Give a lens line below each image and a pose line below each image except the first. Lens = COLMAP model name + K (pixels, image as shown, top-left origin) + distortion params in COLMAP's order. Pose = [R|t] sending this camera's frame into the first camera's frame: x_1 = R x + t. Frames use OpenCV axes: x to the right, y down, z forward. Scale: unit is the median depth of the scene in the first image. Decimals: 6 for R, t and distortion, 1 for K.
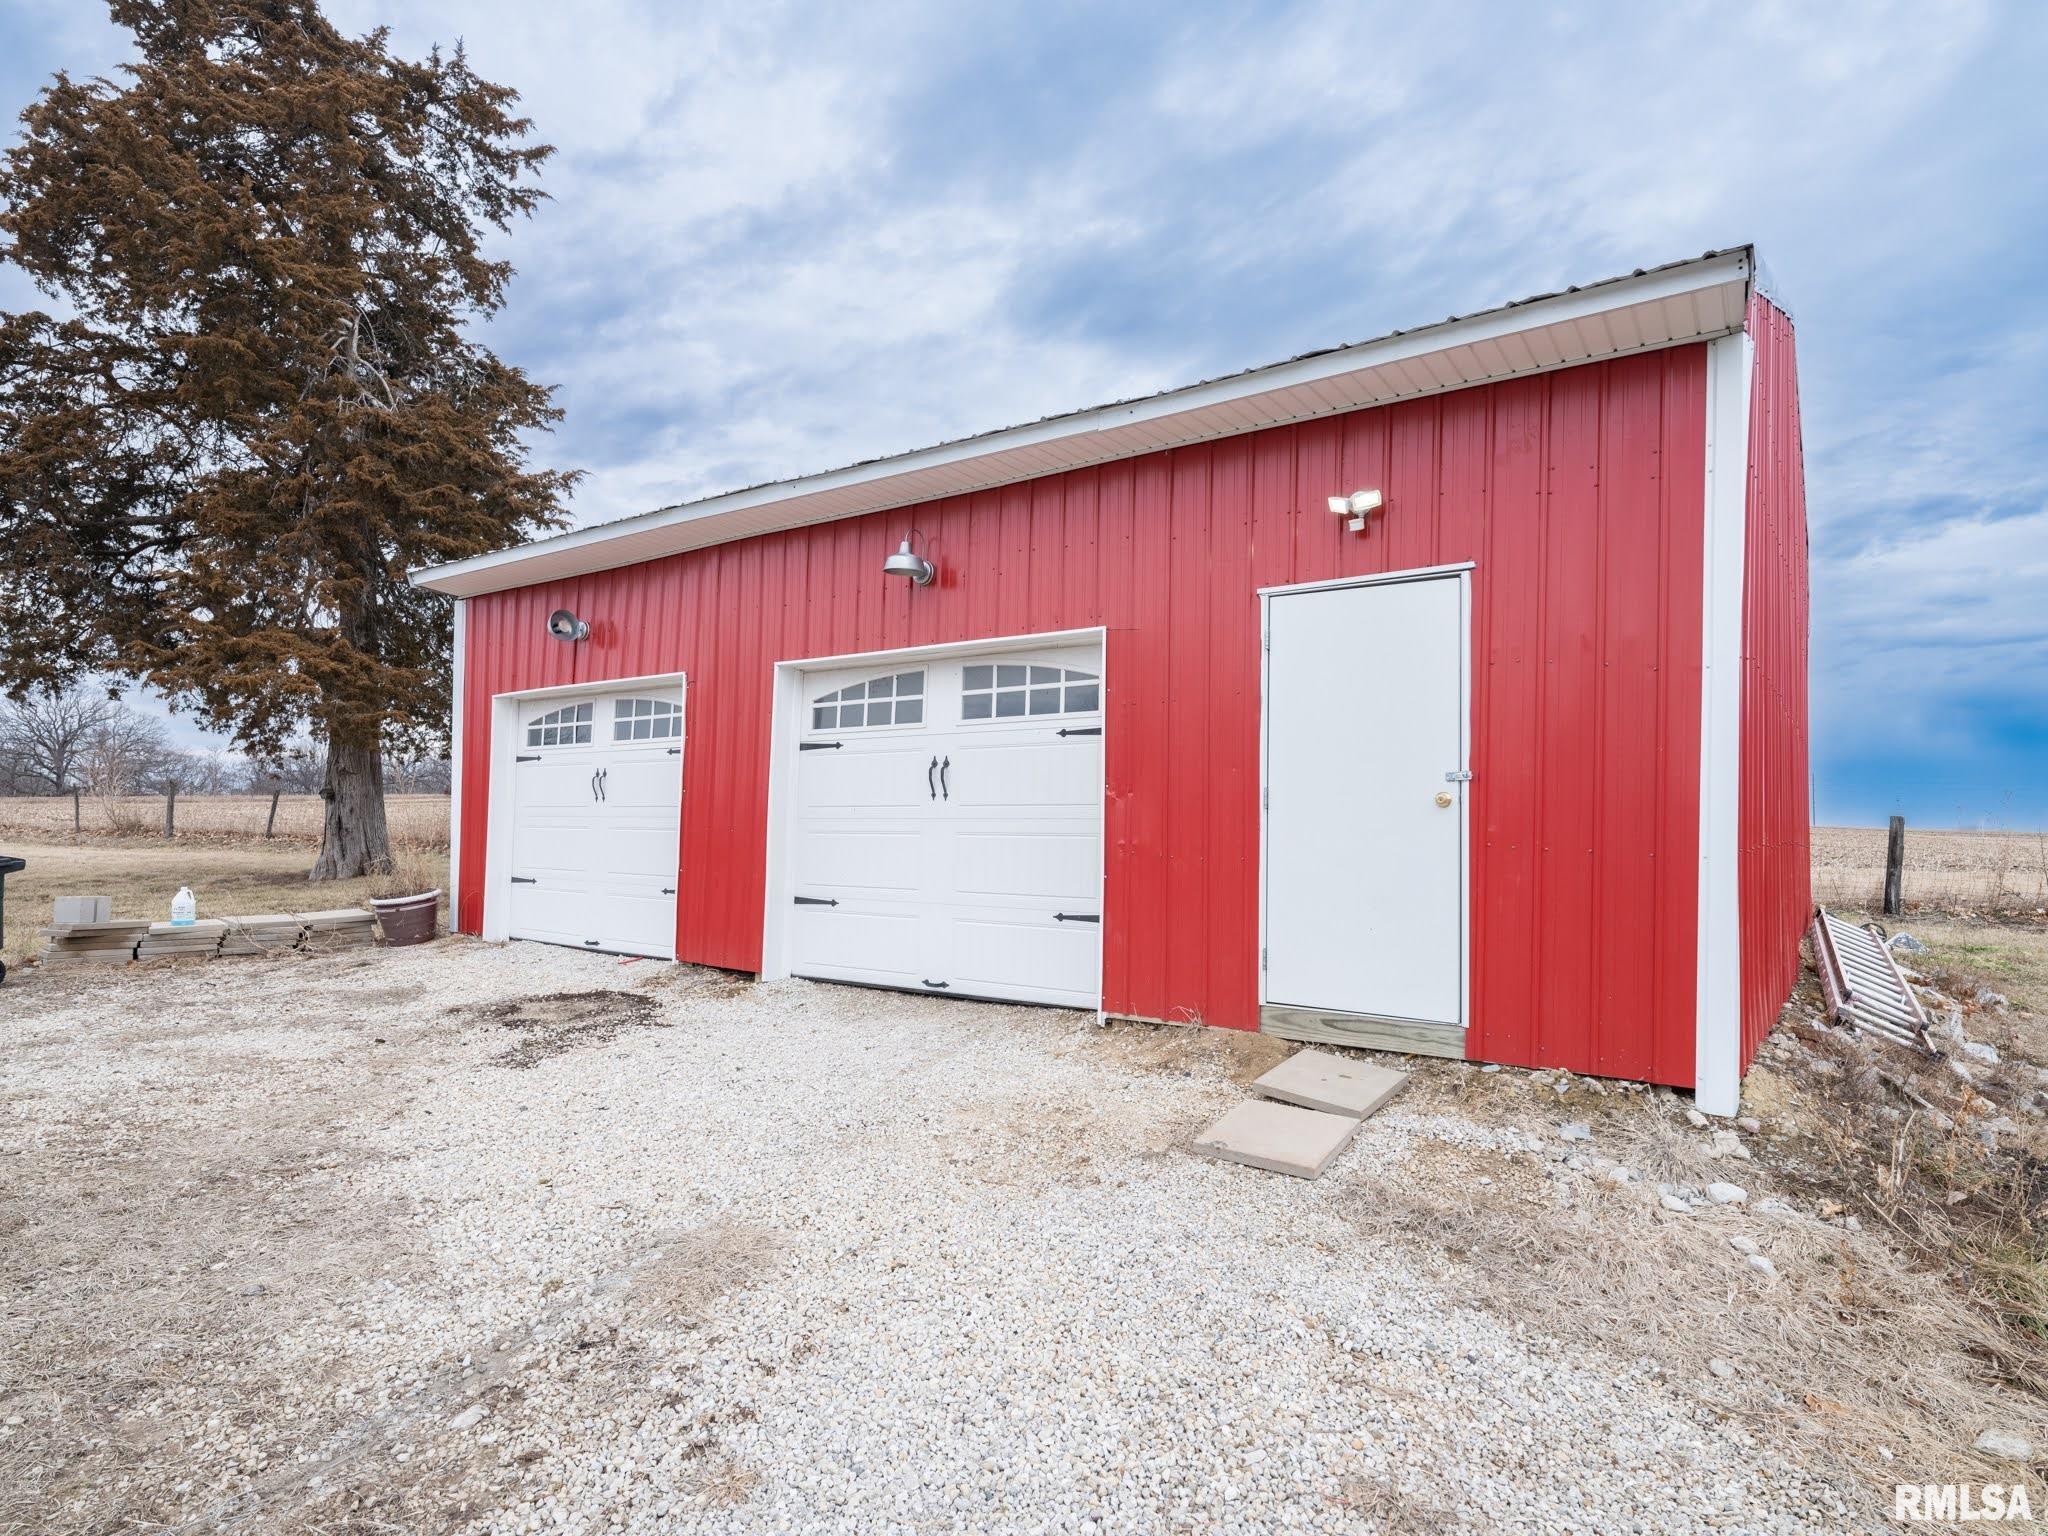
lens RADIAL K [[1227.1, 0, 1024.0], [0, 1227.1, 768.0], [0, 0, 1]] dist [0.003532, -0.000029]
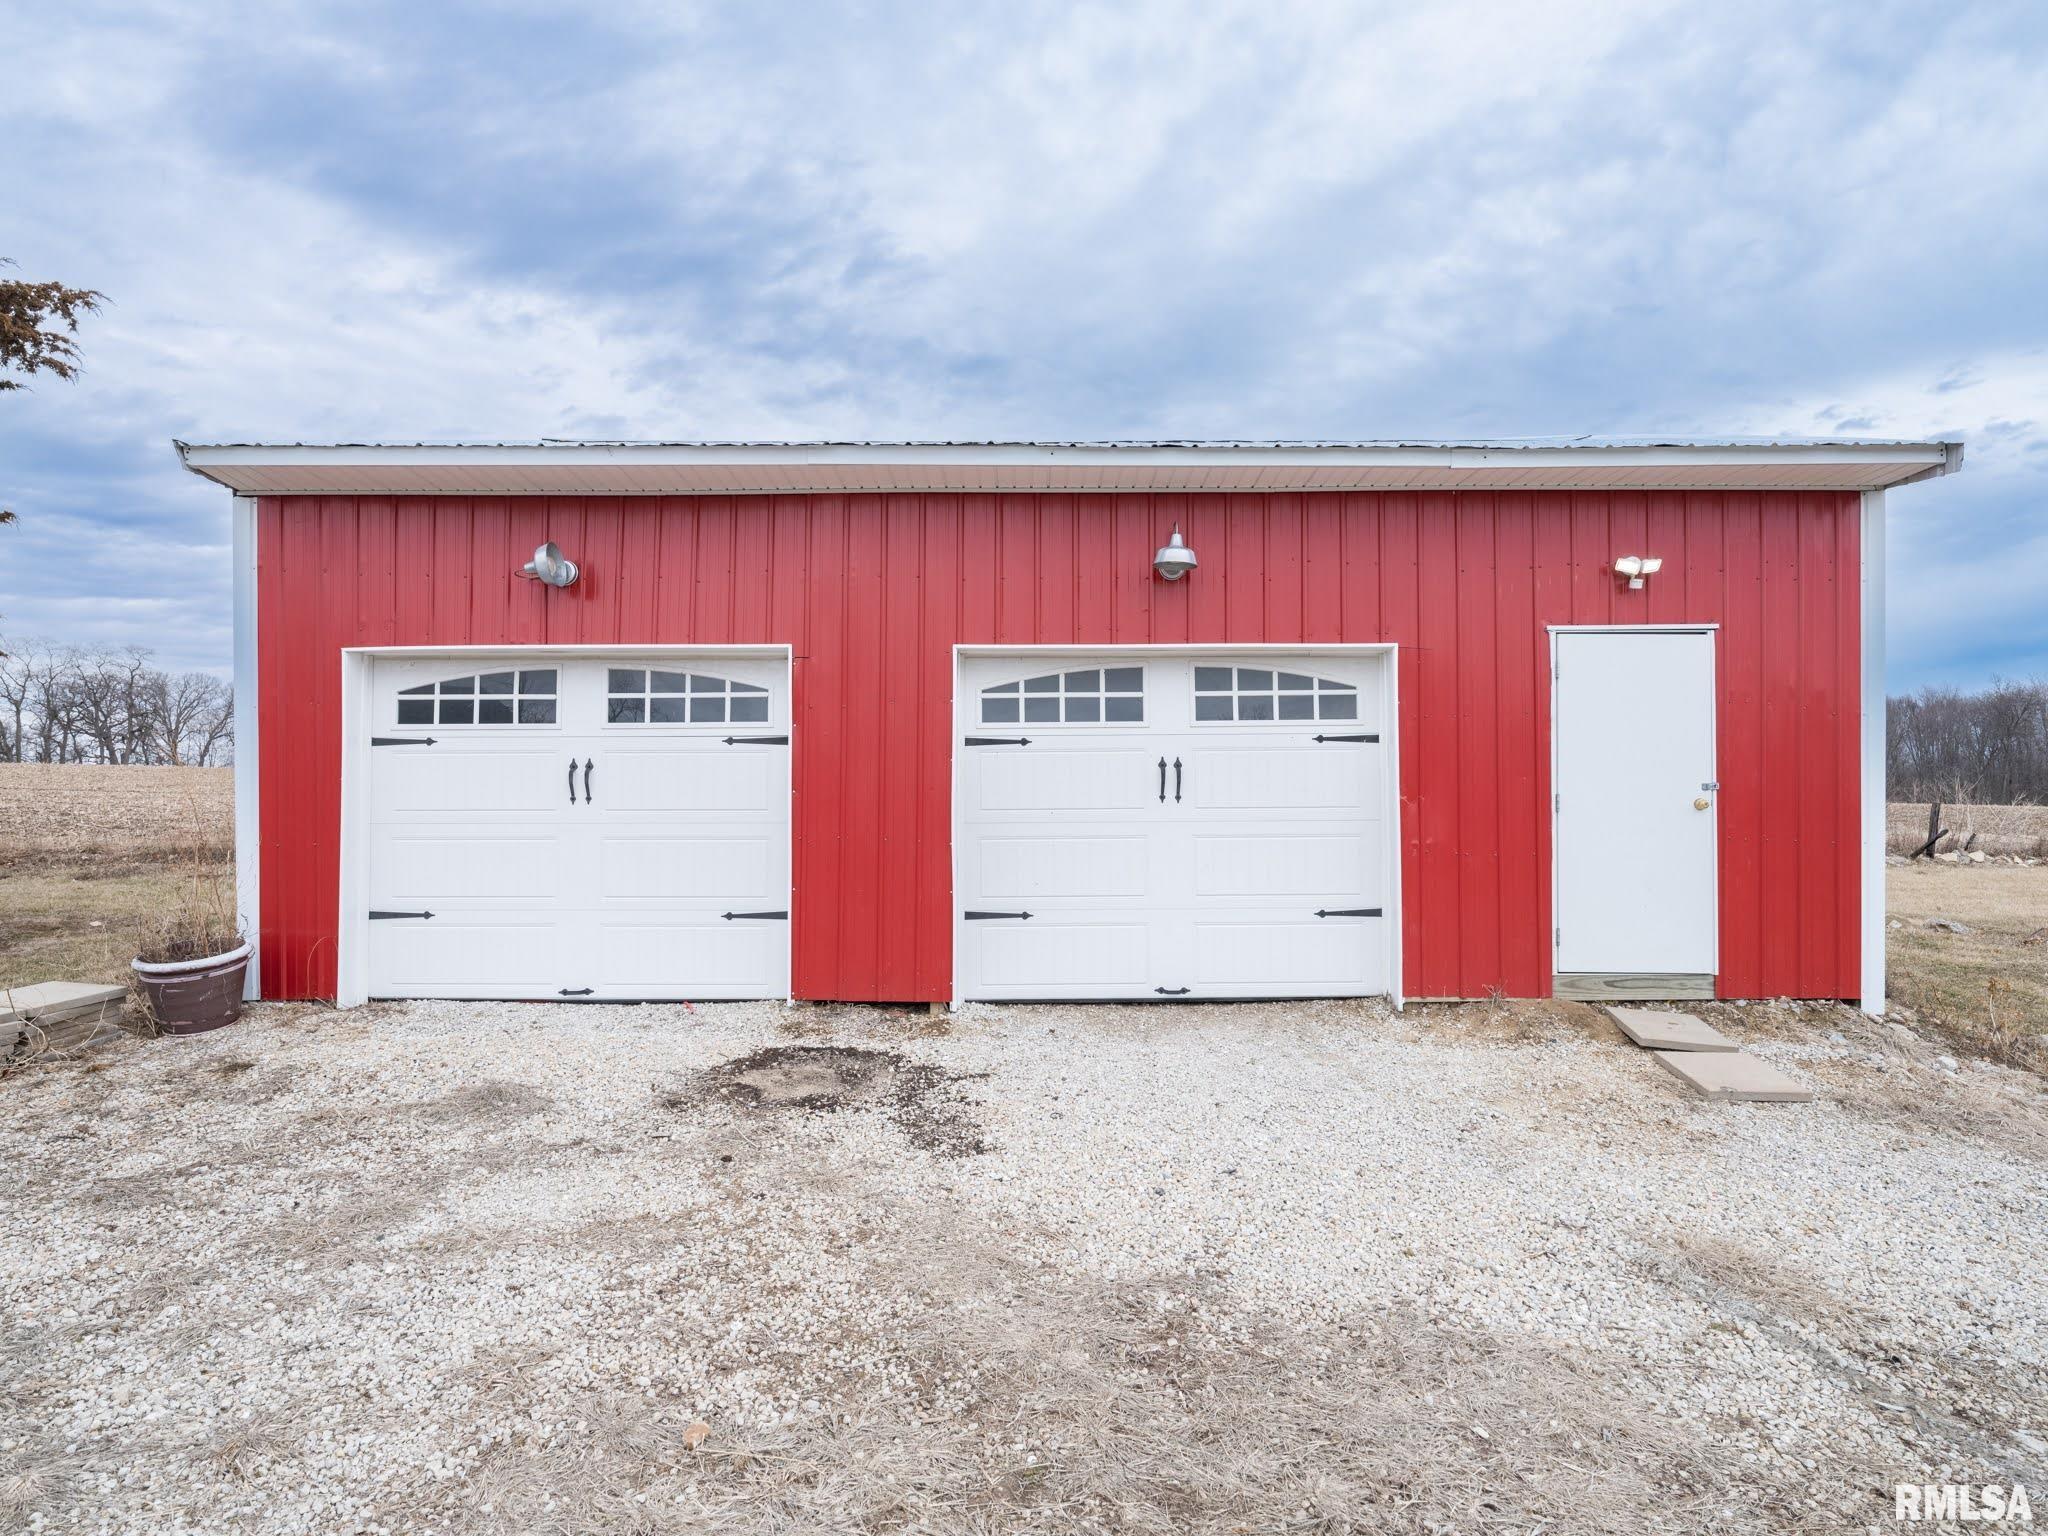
lens RADIAL K [[1227.1, 0, 1024.0], [0, 1227.1, 768.0], [0, 0, 1]] dist [0.003532, -0.000029]
pose [[0.781255, -0.002918, 0.624205, -0.788650], [-0.019625, 0.999380, 0.029234, -0.028154], [-0.623903, -0.035089, 0.780714, 0.322707]]
